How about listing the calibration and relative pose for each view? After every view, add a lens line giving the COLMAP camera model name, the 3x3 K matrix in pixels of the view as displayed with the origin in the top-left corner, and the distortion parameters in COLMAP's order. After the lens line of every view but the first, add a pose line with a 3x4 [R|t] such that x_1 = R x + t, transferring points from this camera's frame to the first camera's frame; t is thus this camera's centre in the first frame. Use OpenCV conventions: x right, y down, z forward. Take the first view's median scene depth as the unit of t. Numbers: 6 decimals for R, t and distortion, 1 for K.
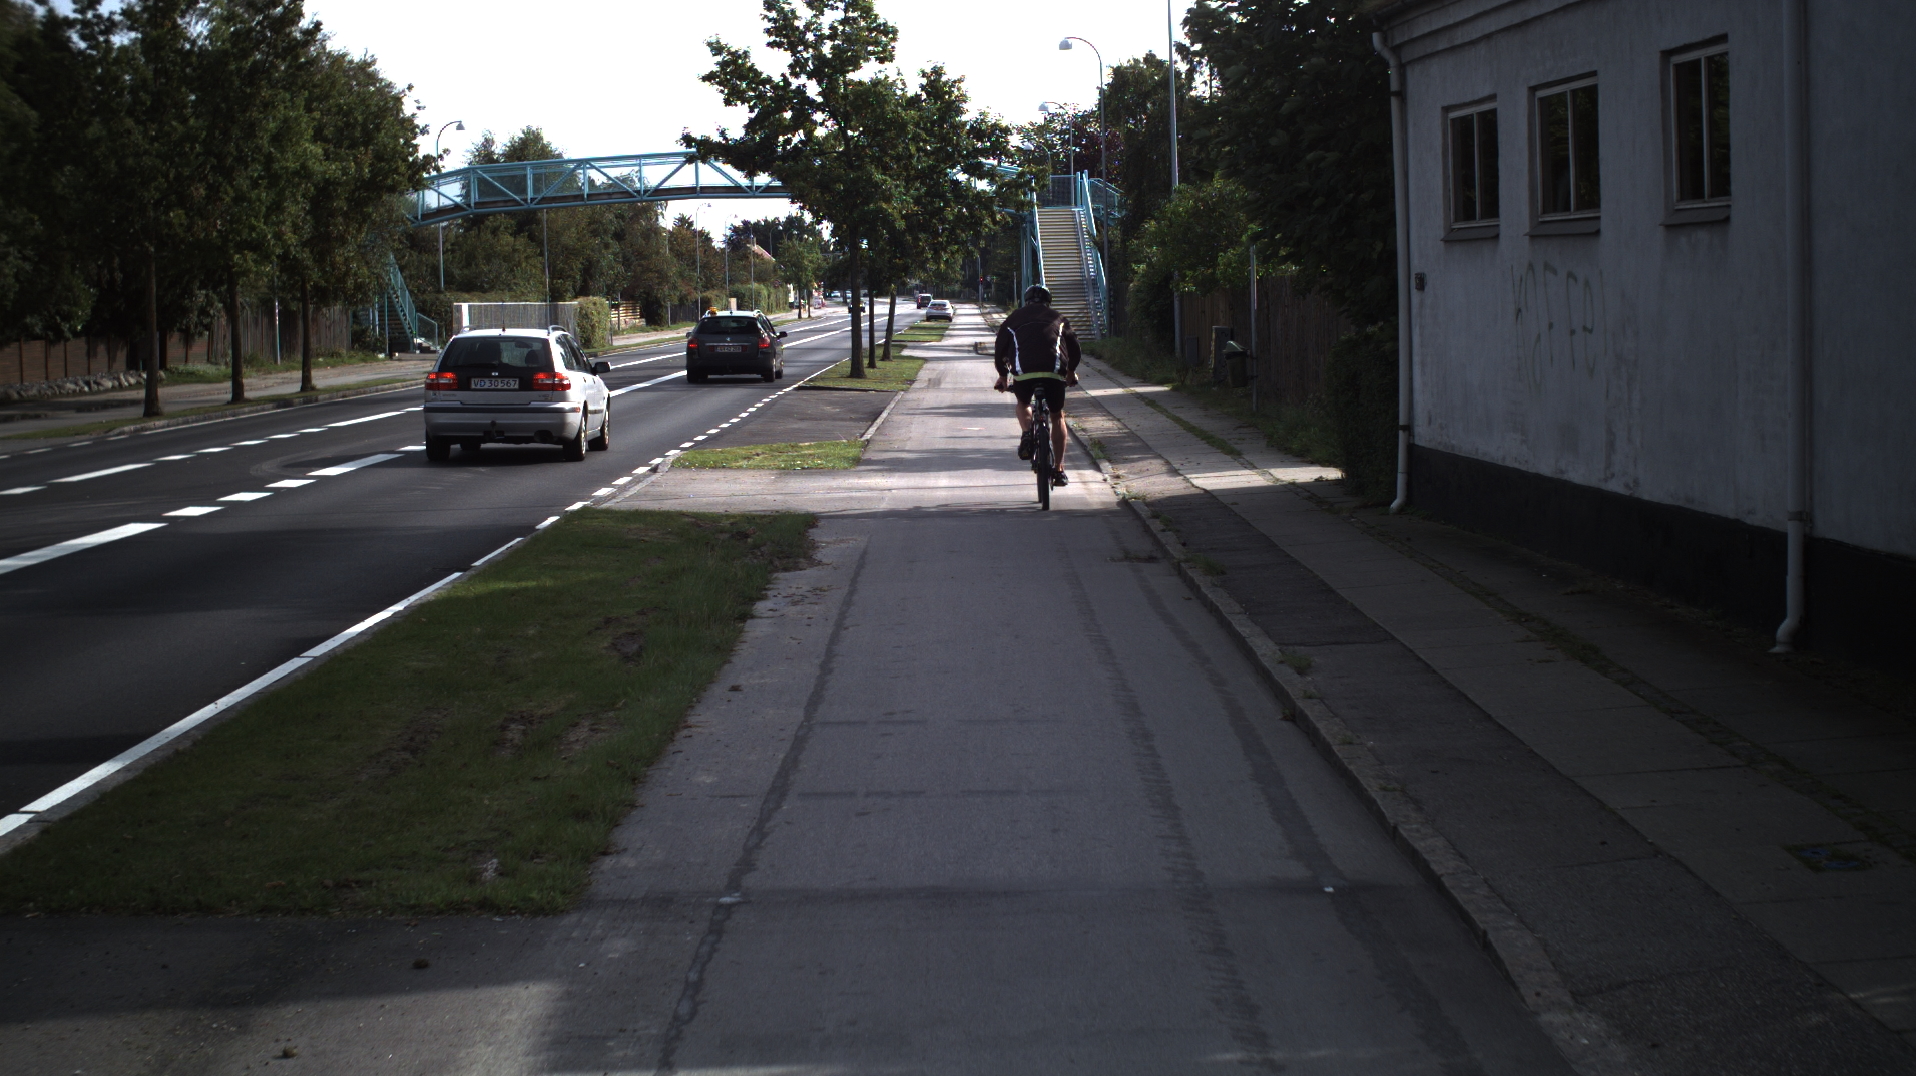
lens RADIAL K [[4819.5, 0, 956.7], [0, 4819.5, 539.6], [0, 0, 1]] dist [-0.371965, -0.568888]
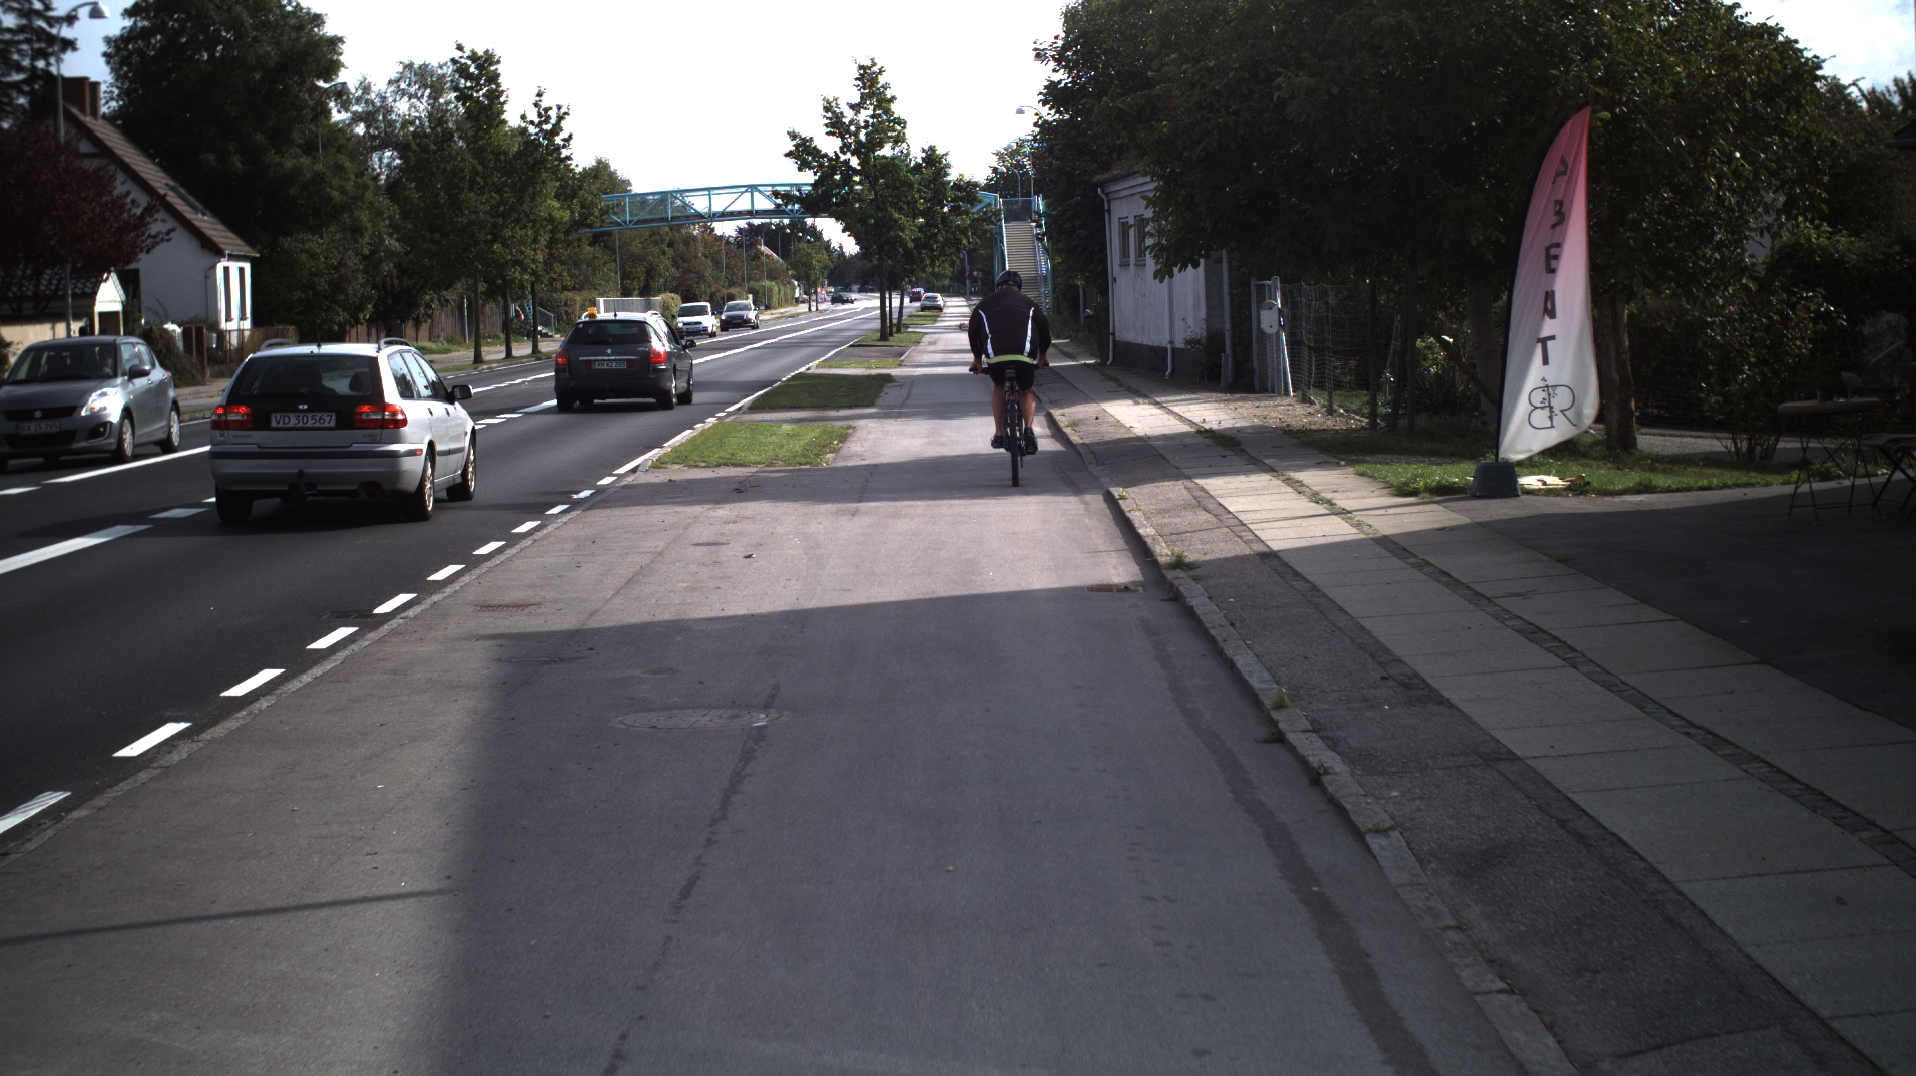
lens RADIAL K [[3810.0, 0, 956.7], [0, 3810.0, 535.4], [0, 0, 1]] dist [-0.261419, -0.108532]
pose [[0.999922, -0.012228, 0.002552, -0.000500], [0.012193, 0.999834, 0.013512, 0.014686], [-0.002717, -0.013480, 0.999905, -0.272073]]
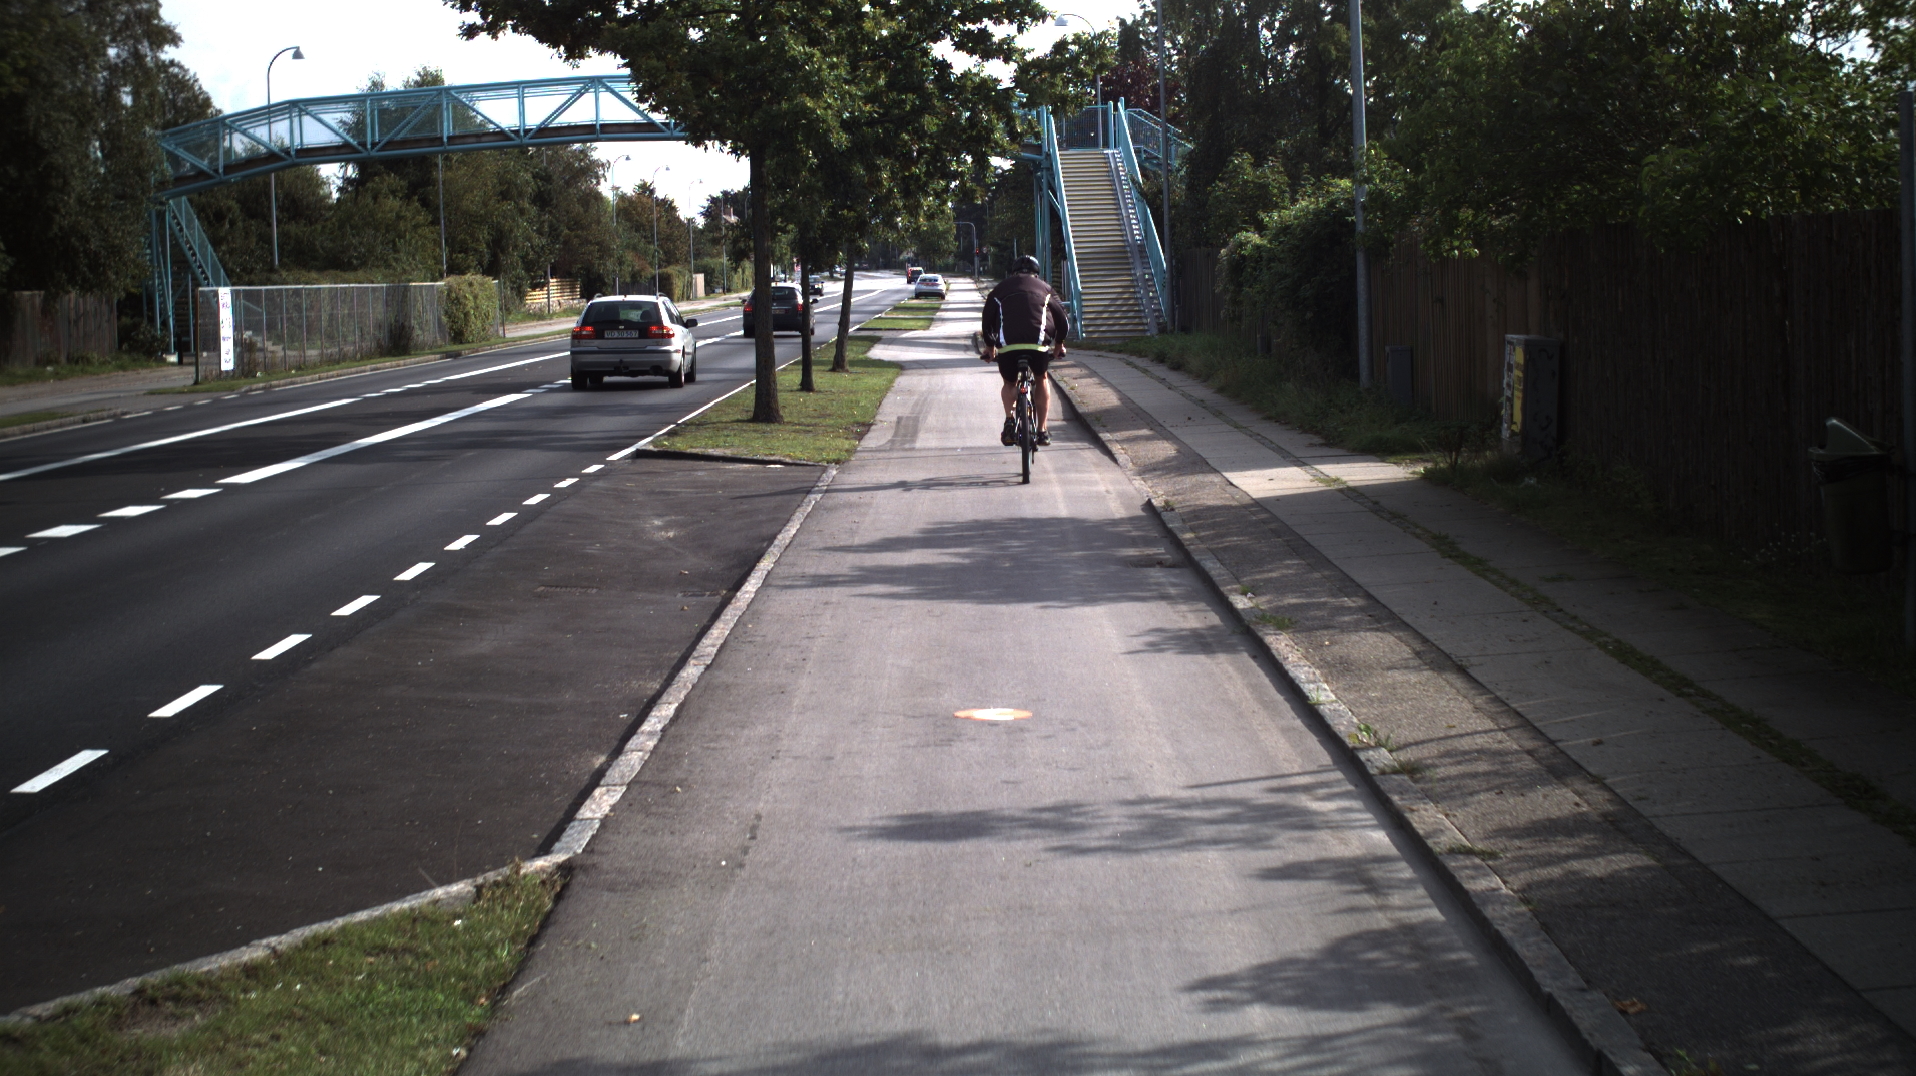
lens RADIAL K [[2854.7, 0, 958.9], [0, 2854.7, 486.9], [0, 0, 1]] dist [-0.197819, -0.045795]
pose [[0.999970, -0.007577, 0.001259, 0.000926], [0.007542, 0.999637, 0.025862, -0.034089], [-0.001455, -0.025852, 0.999665, 0.669772]]
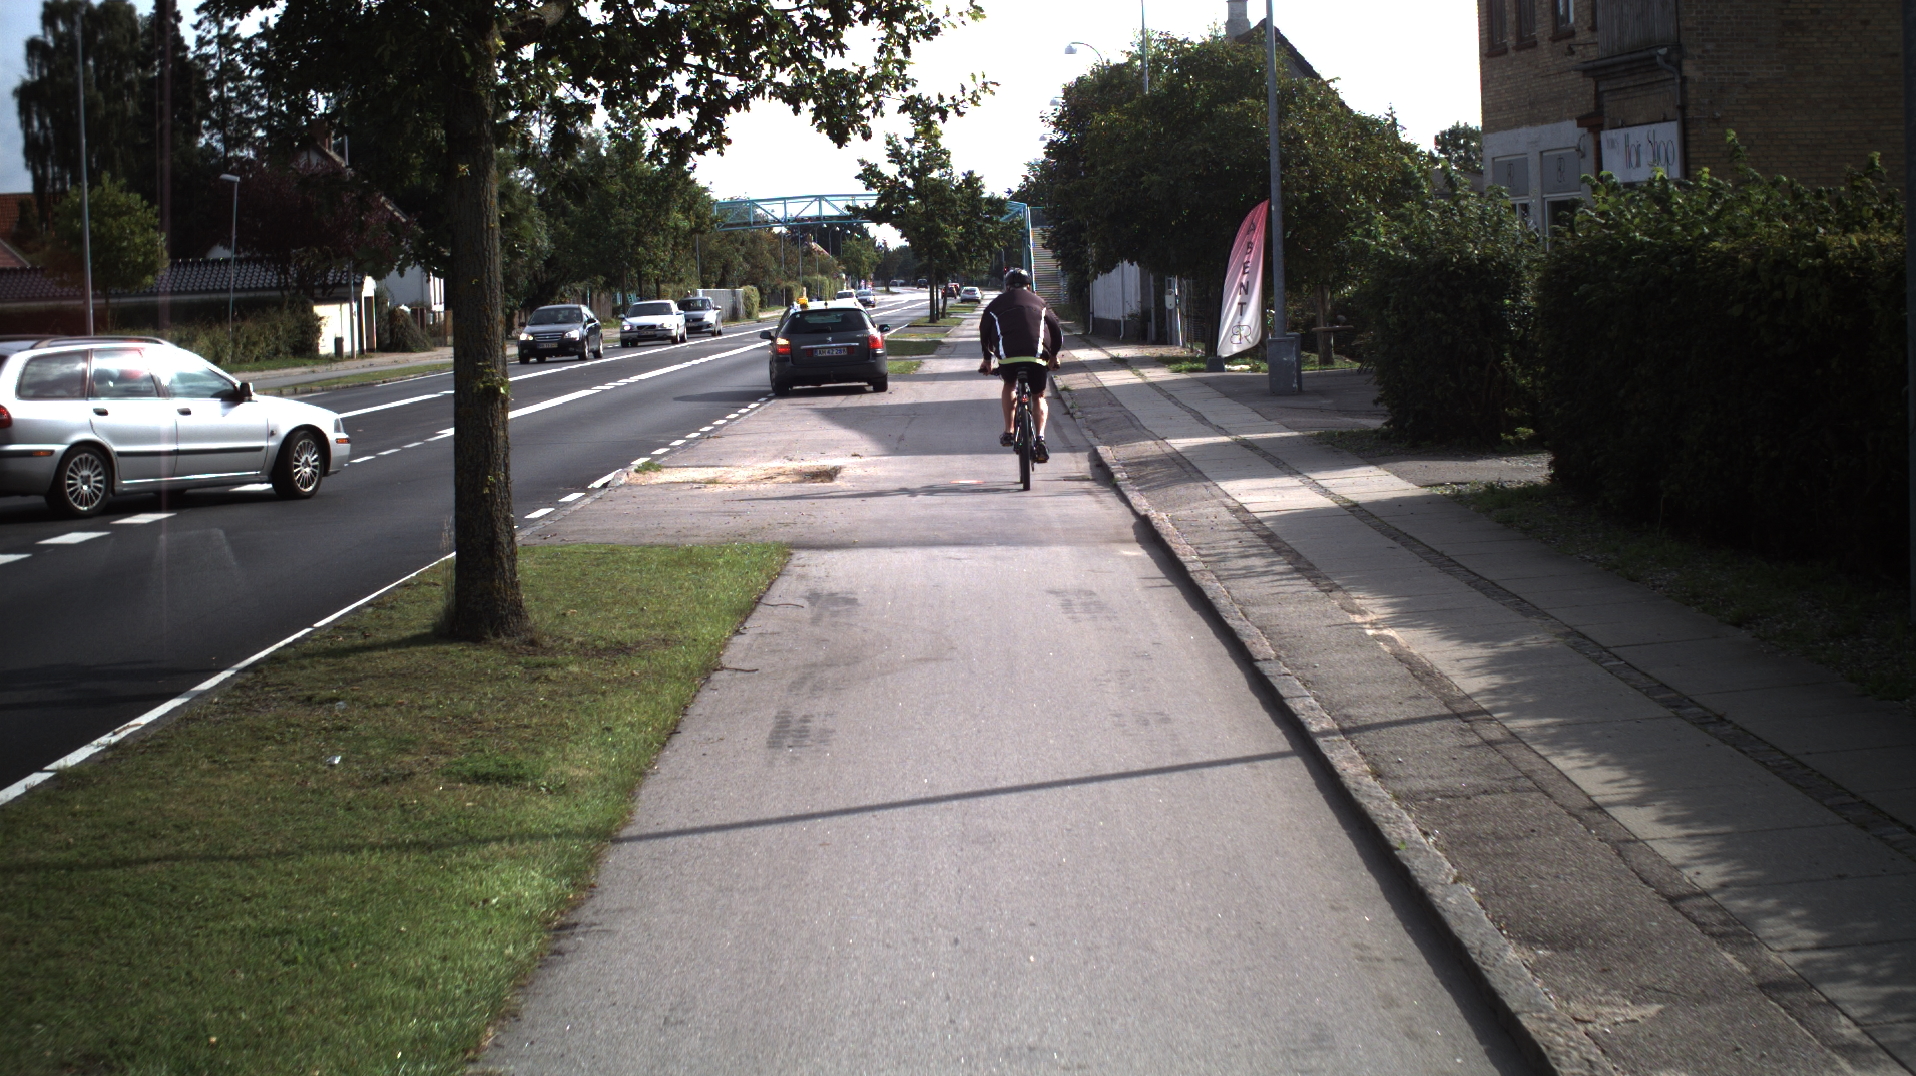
lens RADIAL K [[7166.8, 0, 959.0], [0, 7166.8, 537.3], [0, 0, 1]] dist [-0.793597, -0.002539]
pose [[0.999938, -0.009502, -0.005762, 0.007345], [0.009409, 0.999826, -0.016108, 0.107480], [0.005914, 0.016053, 0.999854, -2.055365]]
